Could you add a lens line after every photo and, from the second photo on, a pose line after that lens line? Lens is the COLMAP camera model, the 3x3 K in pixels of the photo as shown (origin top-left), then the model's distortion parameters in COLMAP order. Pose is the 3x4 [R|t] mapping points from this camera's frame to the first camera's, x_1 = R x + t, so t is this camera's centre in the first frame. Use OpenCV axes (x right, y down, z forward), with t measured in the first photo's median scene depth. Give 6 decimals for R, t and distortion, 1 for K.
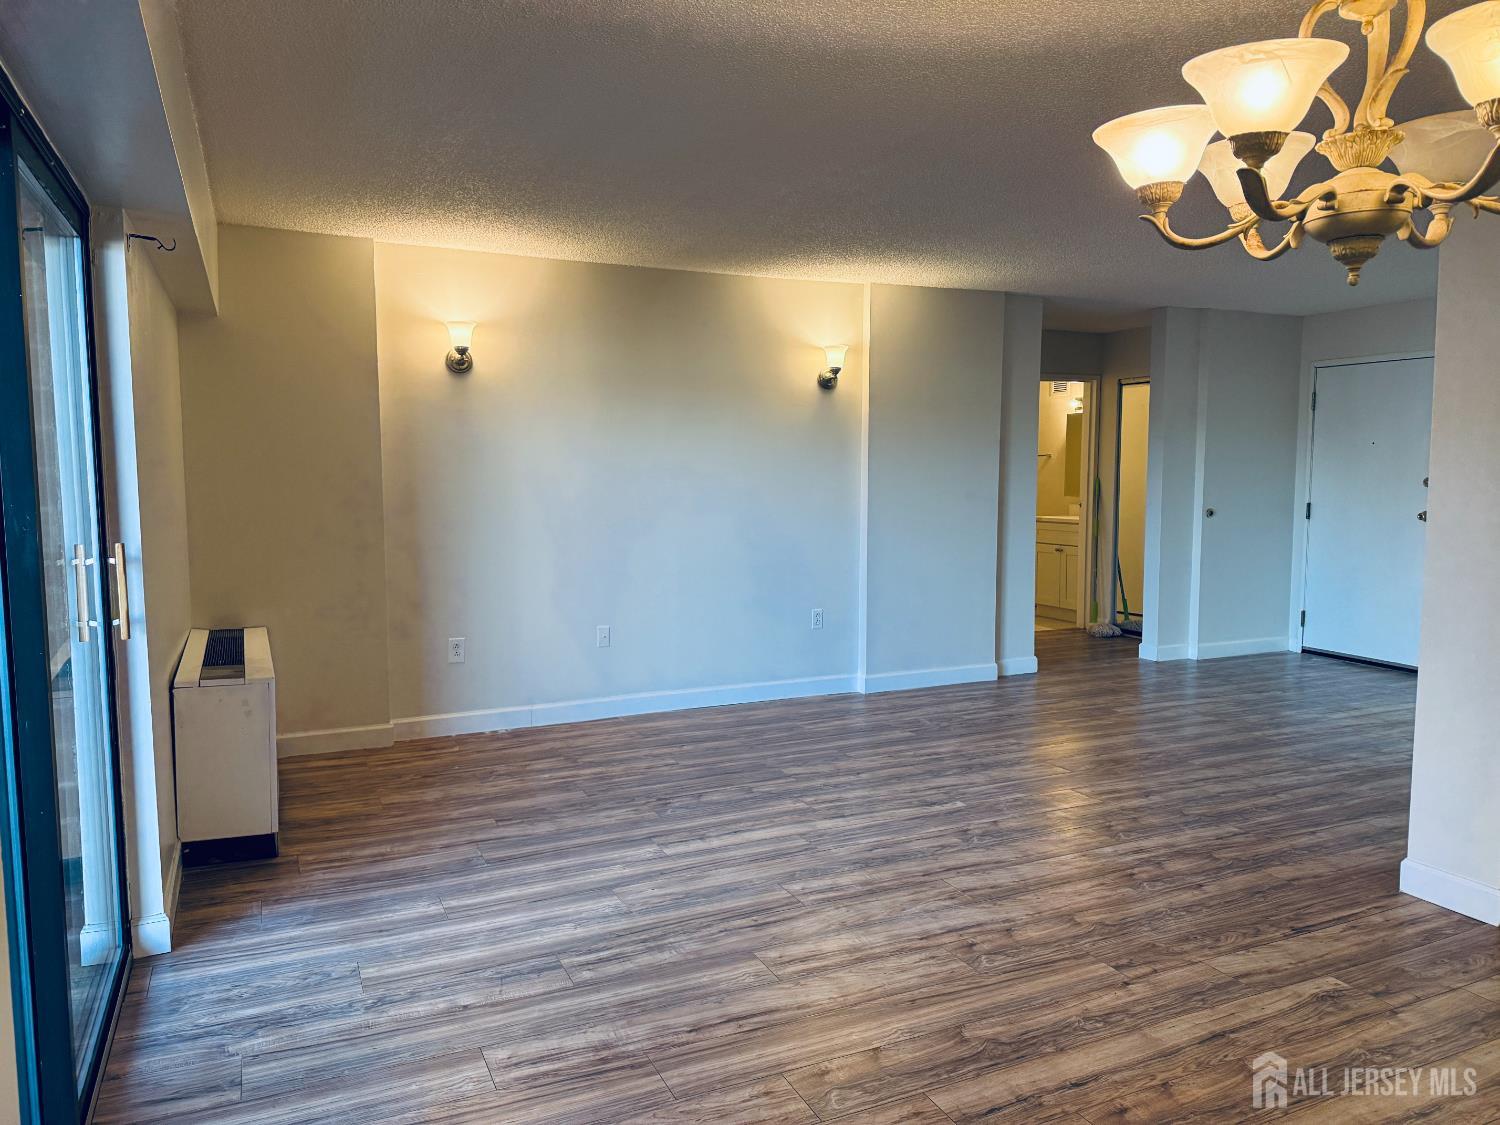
lens RADIAL K [[1043.3, 0, 753.3], [0, 1043.3, 561.8], [0, 0, 1]] dist [0.154085, -0.282218]
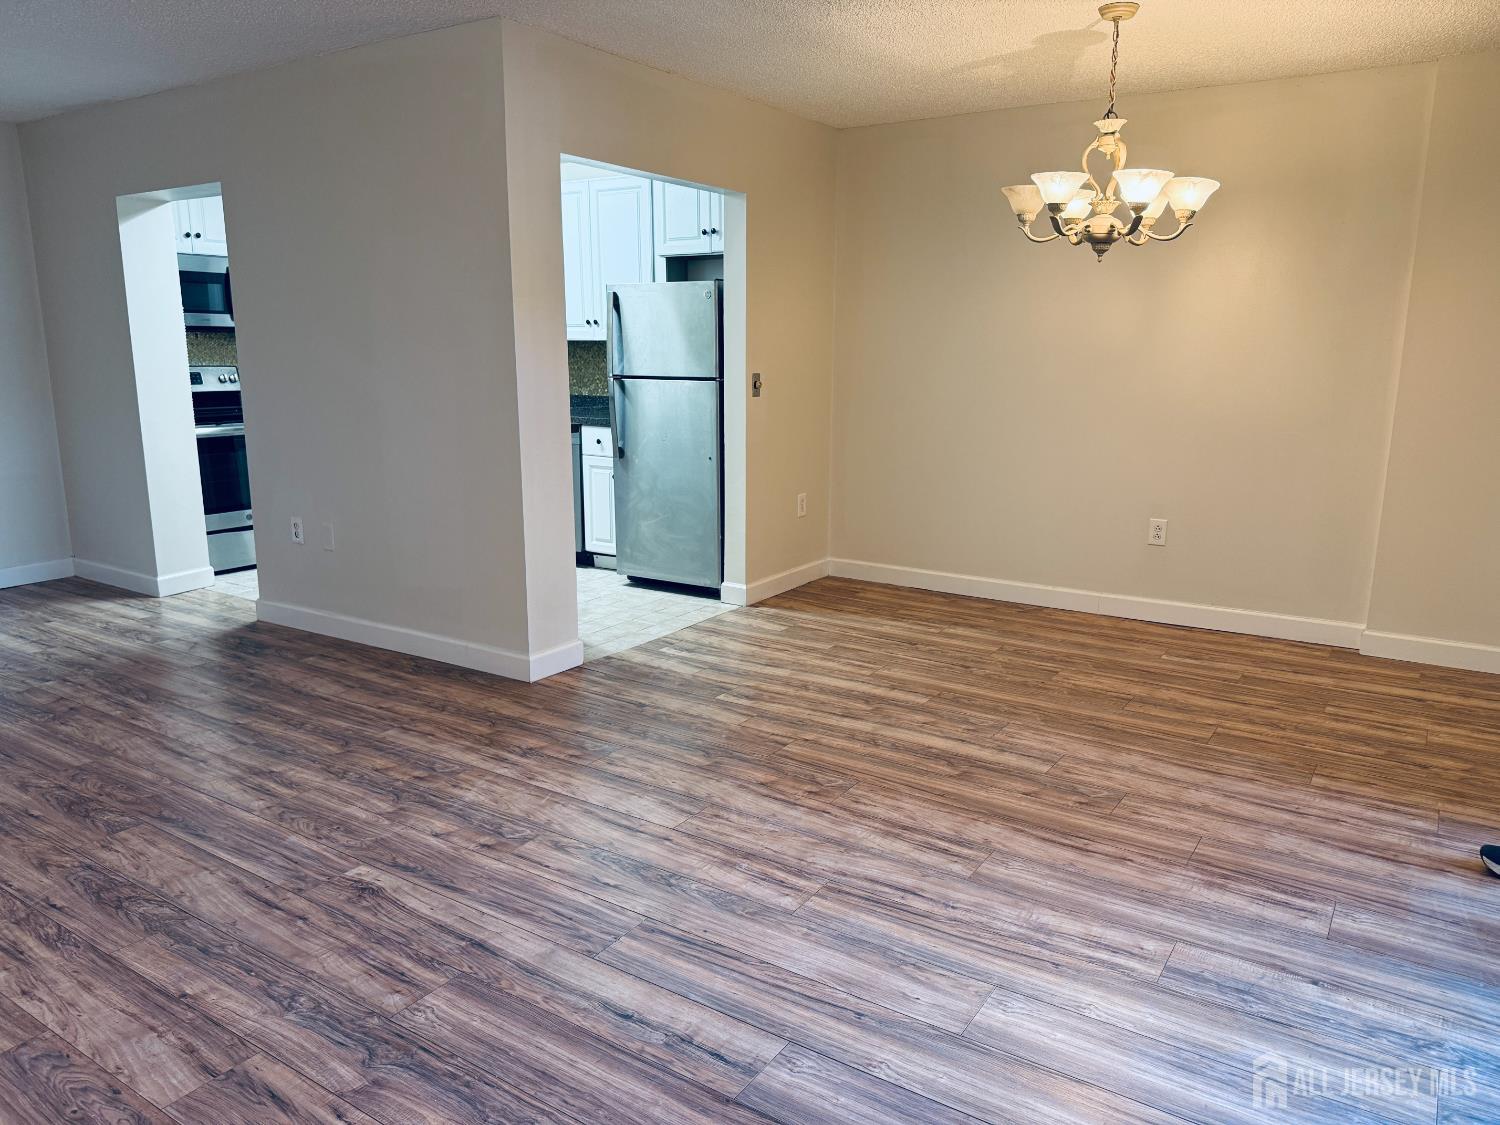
lens RADIAL K [[1048.0, 0, 753.4], [0, 1048.0, 567.5], [0, 0, 1]] dist [0.102442, -0.153133]
pose [[-0.524346, -0.173649, 0.833611, -0.472908], [0.071714, 0.966501, 0.246440, -0.094467], [-0.848480, 0.189001, -0.494328, 1.200325]]
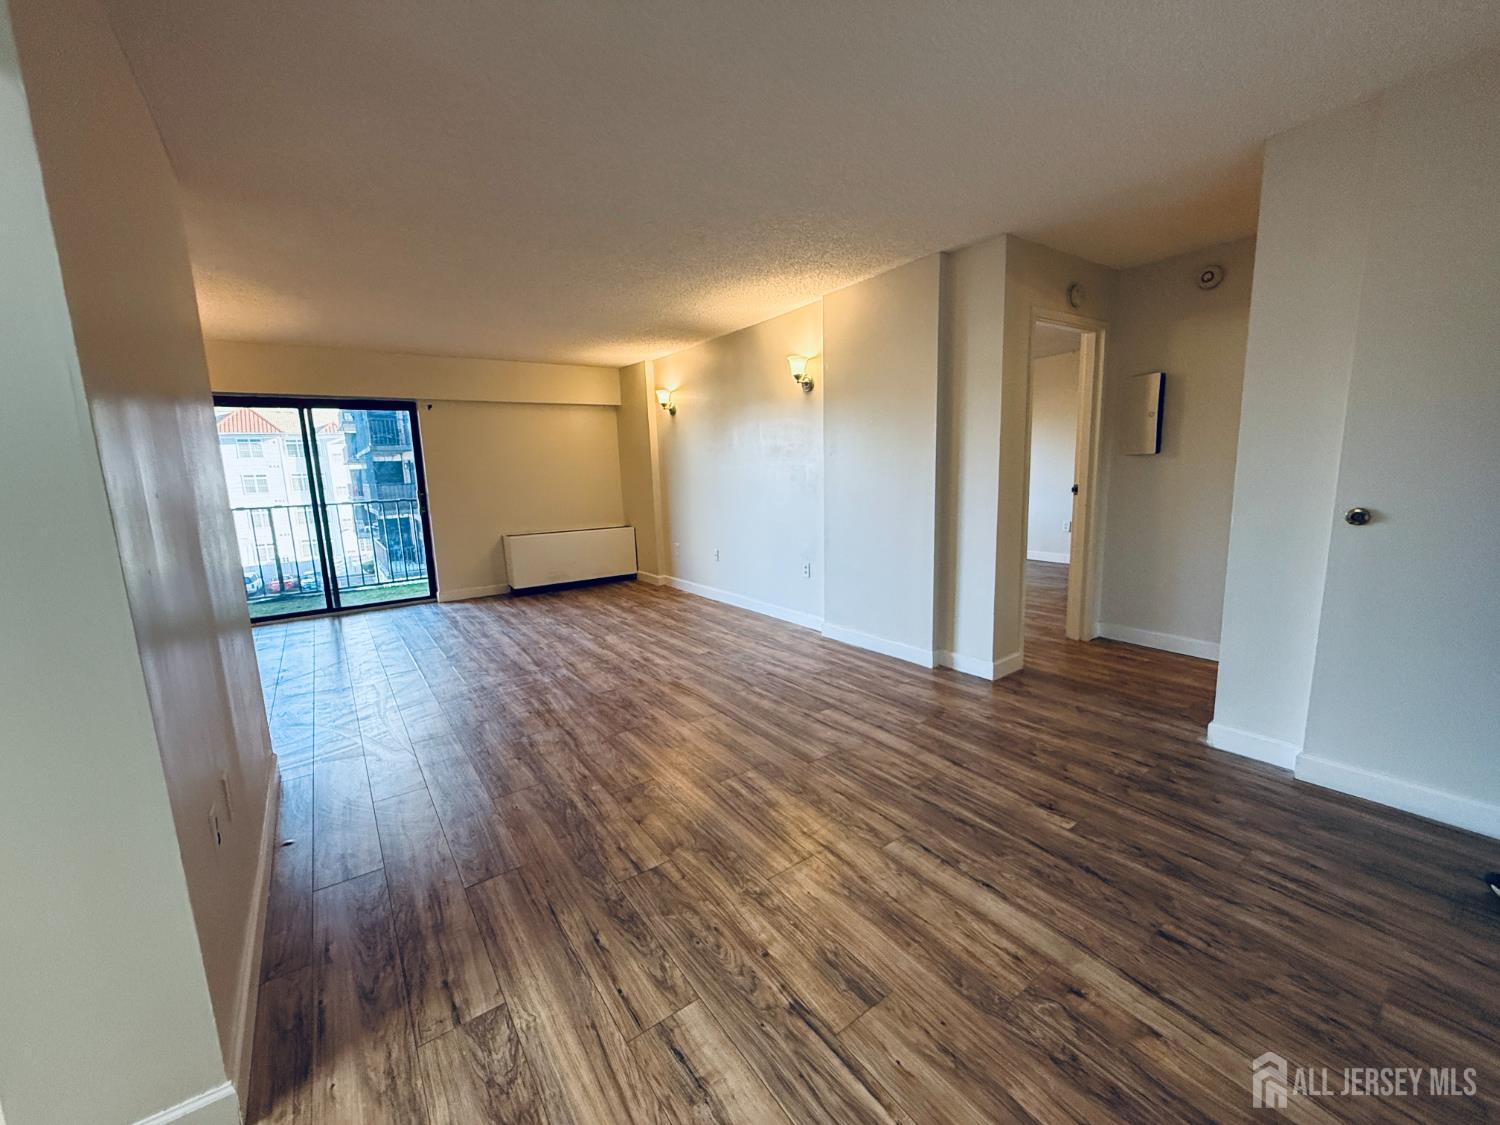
lens RADIAL K [[597.9, 0, 748.0], [0, 597.9, 565.1], [0, 0, 1]] dist [-0.000942, -0.000083]
pose [[0.186401, 0.154187, -0.970299, 1.262715], [-0.052625, 0.987758, 0.146852, -0.094386], [0.981063, 0.023689, 0.192233, 1.269986]]
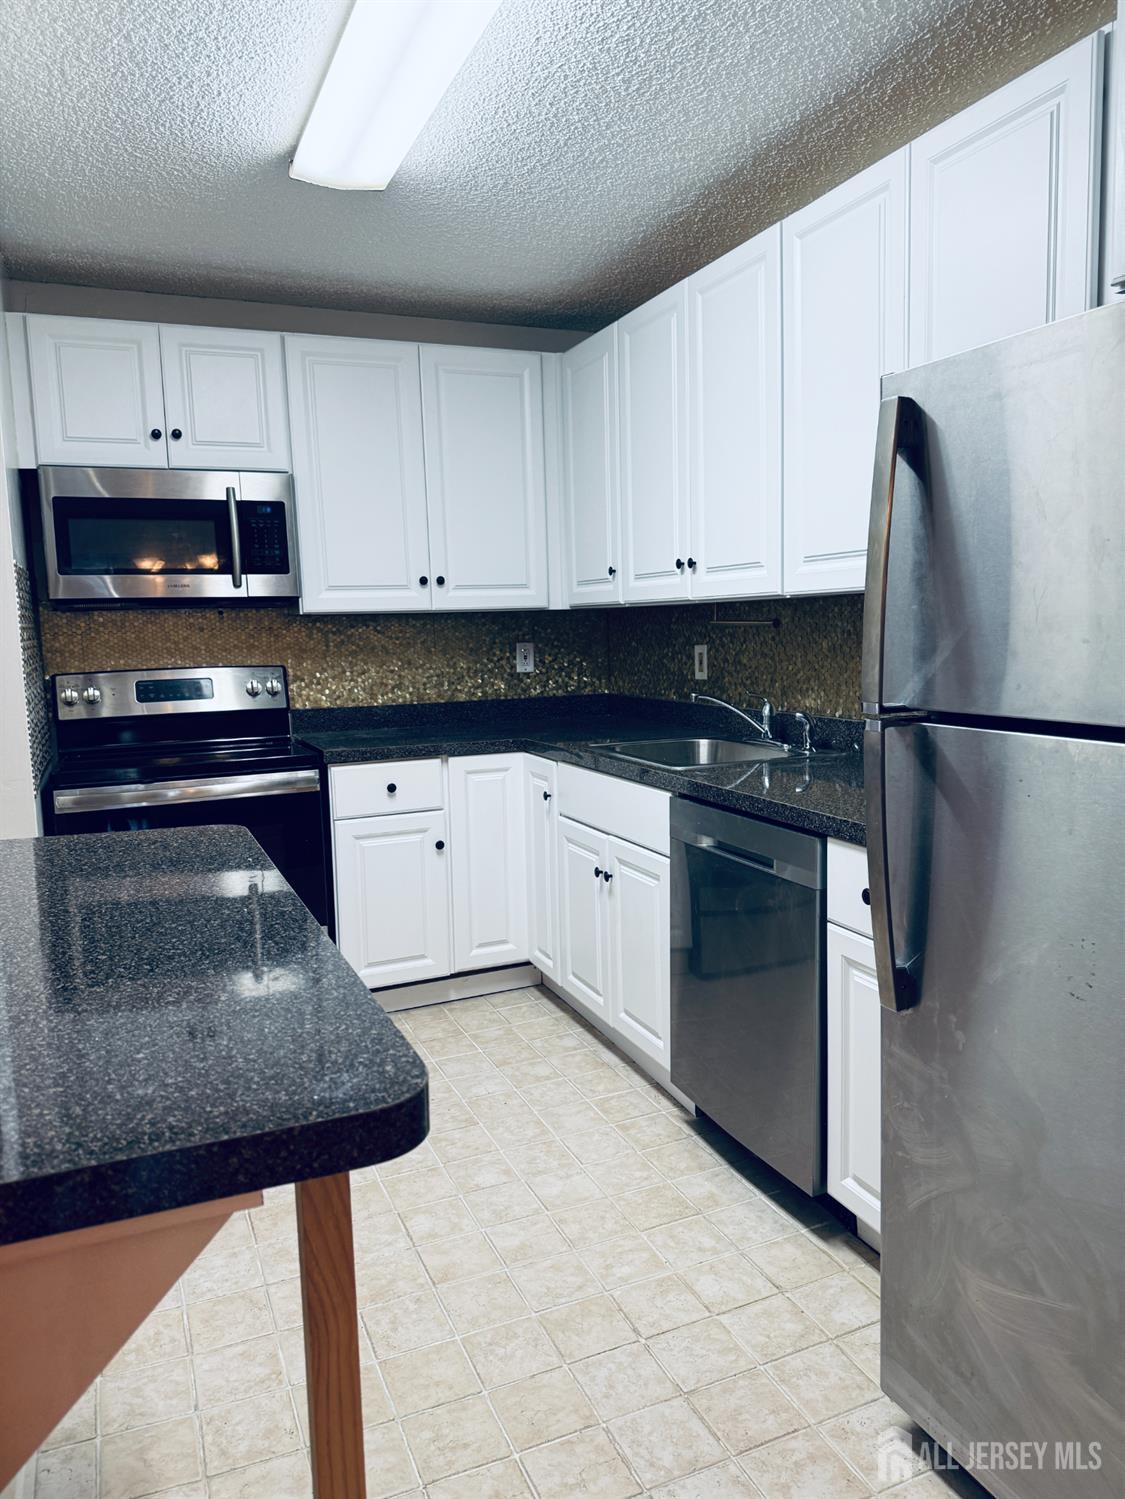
lens RADIAL K [[1042.6, 0, 562.5], [0, 1042.6, 749.5], [0, 0, 1]] dist [0.154085, -0.282218]
pose [[0.043382, -0.119877, 0.991841, 0.498026], [0.115185, 0.986755, 0.114224, -0.050265], [-0.992396, 0.109290, 0.056615, 0.690670]]
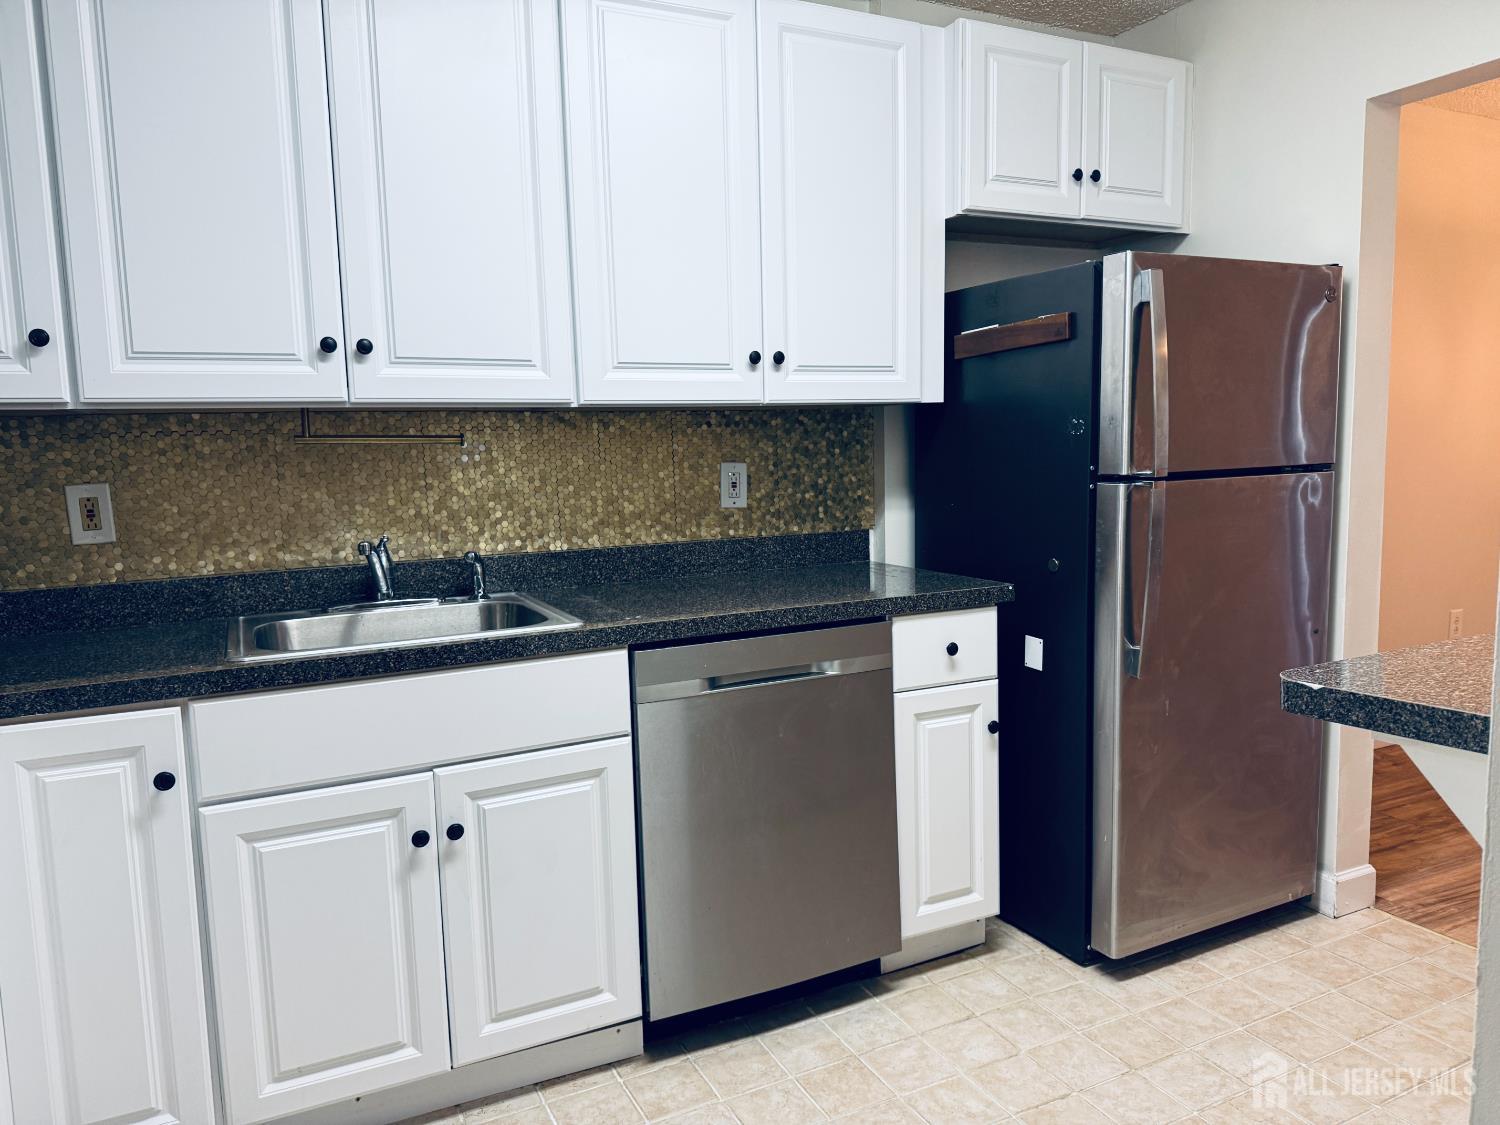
lens RADIAL K [[1043.3, 0, 753.3], [0, 1043.3, 561.8], [0, 0, 1]] dist [0.154085, -0.282218]
pose [[-0.999382, 0.031133, -0.016301, 1.125623], [0.027294, 0.979824, 0.197991, -0.081866], [0.022136, 0.197424, -0.980068, 1.176287]]
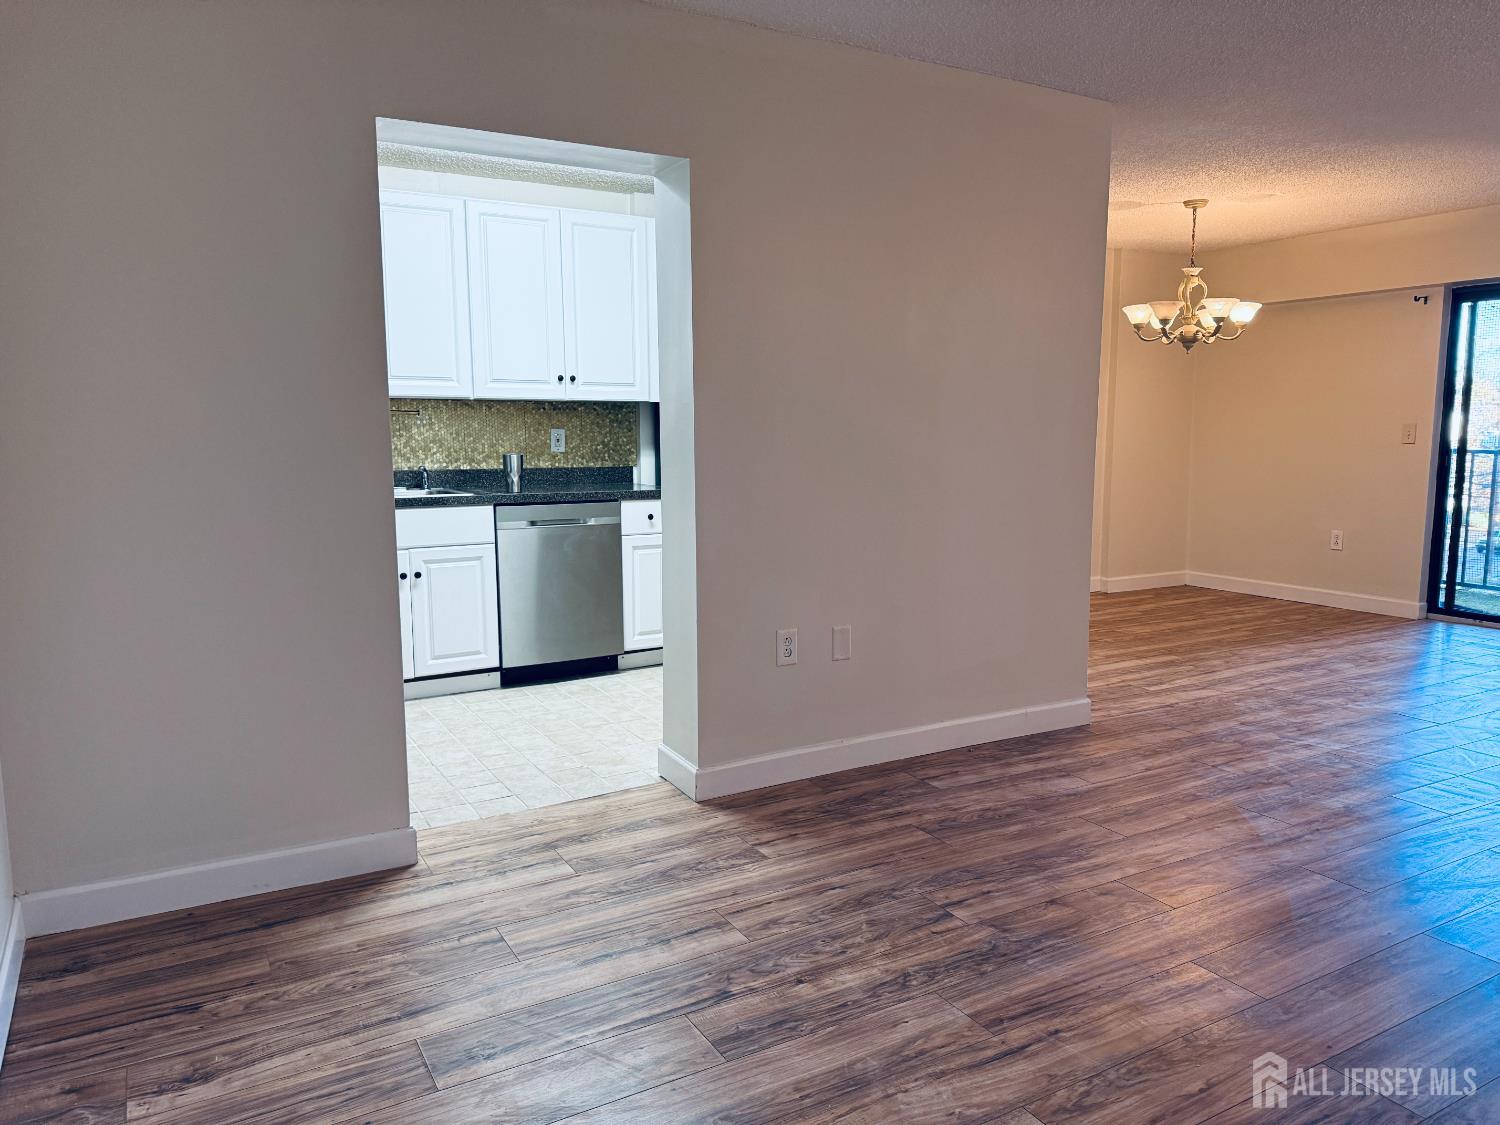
lens RADIAL K [[1043.3, 0, 753.3], [0, 1043.3, 561.8], [0, 0, 1]] dist [0.154085, -0.282218]
pose [[-0.996441, 0.015895, -0.082777, 0.980148], [-0.002196, 0.976830, 0.214005, -0.136125], [0.084260, 0.213426, -0.973319, 1.909672]]
